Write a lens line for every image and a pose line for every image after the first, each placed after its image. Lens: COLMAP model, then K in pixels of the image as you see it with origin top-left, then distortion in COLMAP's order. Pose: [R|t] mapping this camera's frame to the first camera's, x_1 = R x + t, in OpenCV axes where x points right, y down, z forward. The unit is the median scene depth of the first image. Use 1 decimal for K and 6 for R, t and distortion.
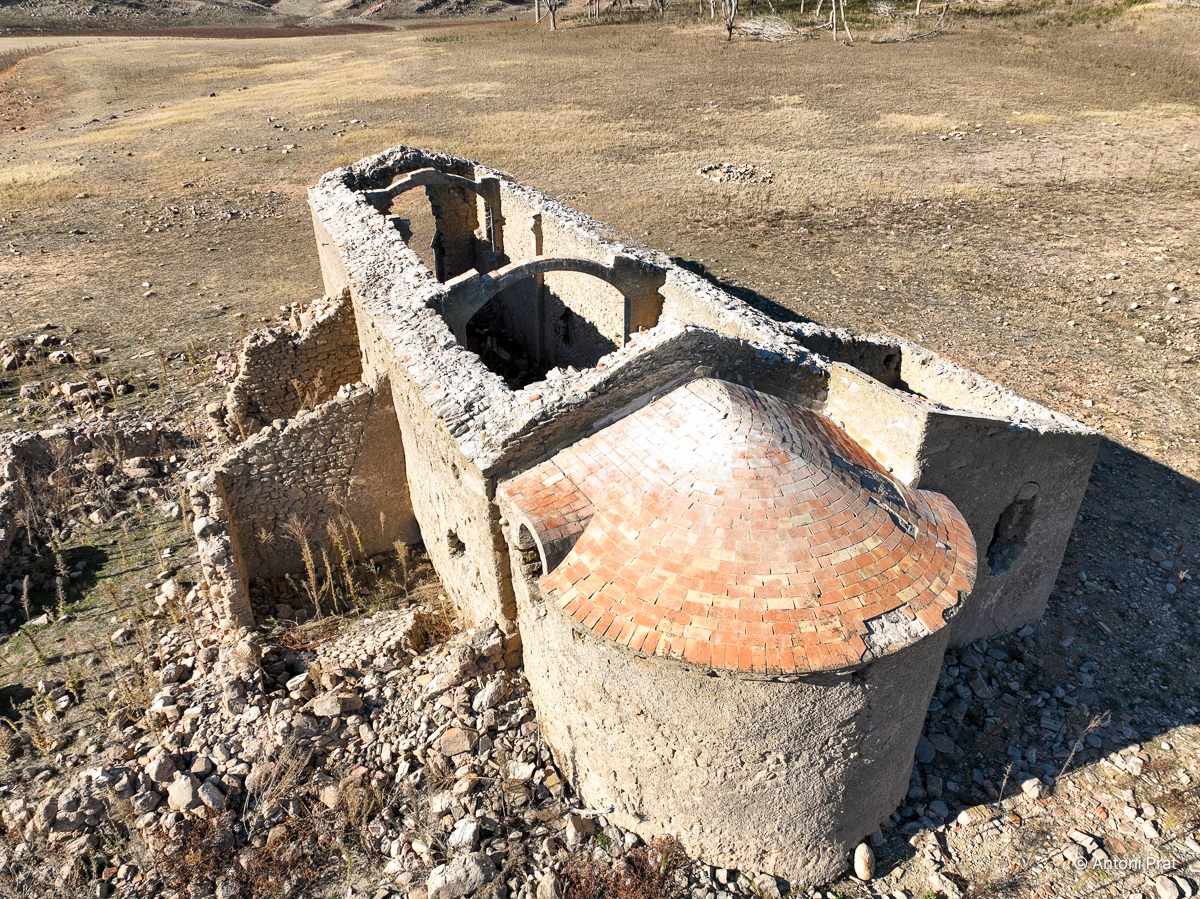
lens RADIAL K [[840.2, 0, 600.6], [0, 840.2, 447.0], [0, 0, 1]] dist [-0.002287, 0.022039]
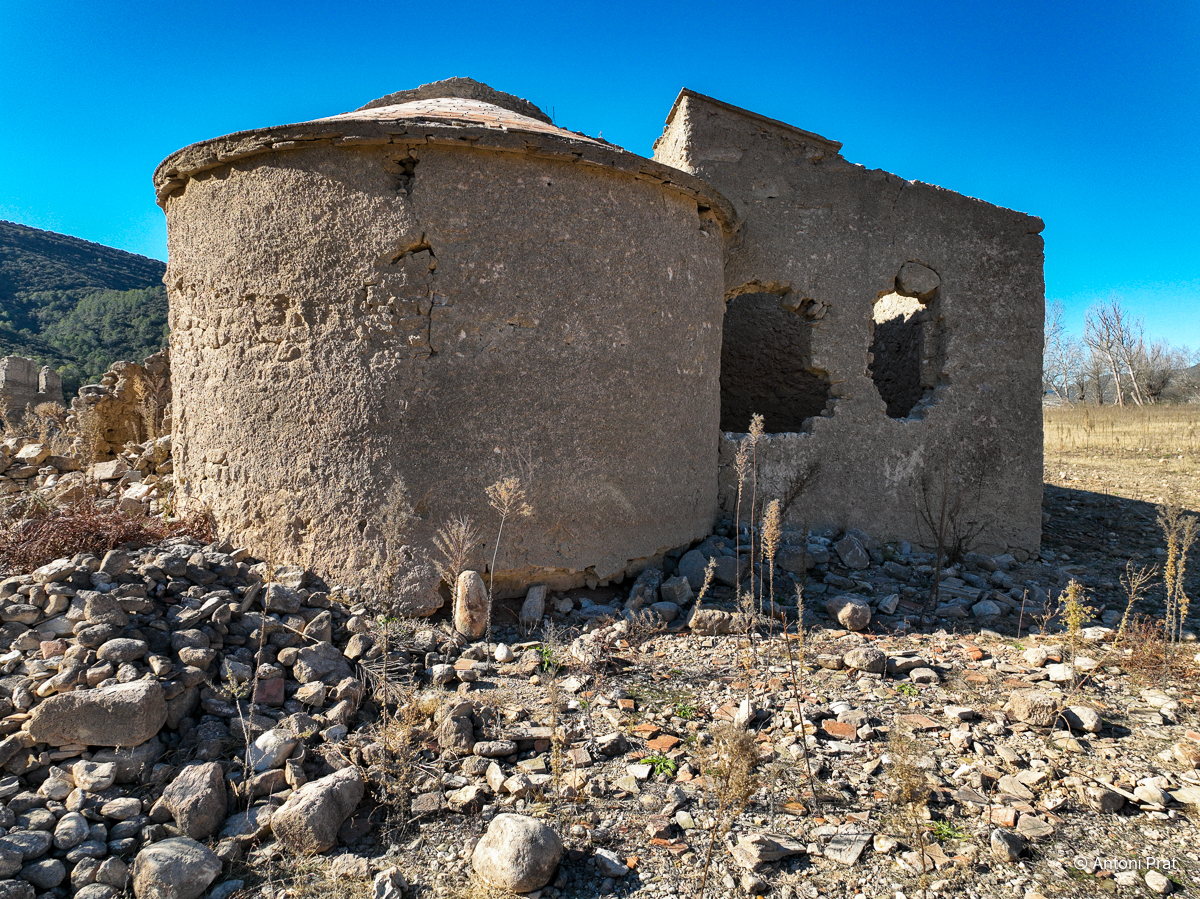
lens RADIAL K [[840.2, 0, 599.7], [0, 840.2, 450.8], [0, 0, 1]] dist [-0.002287, 0.022039]
pose [[0.930376, -0.000708, -0.366606, 0.506889], [-0.177626, 0.873911, -0.452469, 0.534515], [0.320702, 0.486086, 0.812940, 0.401628]]
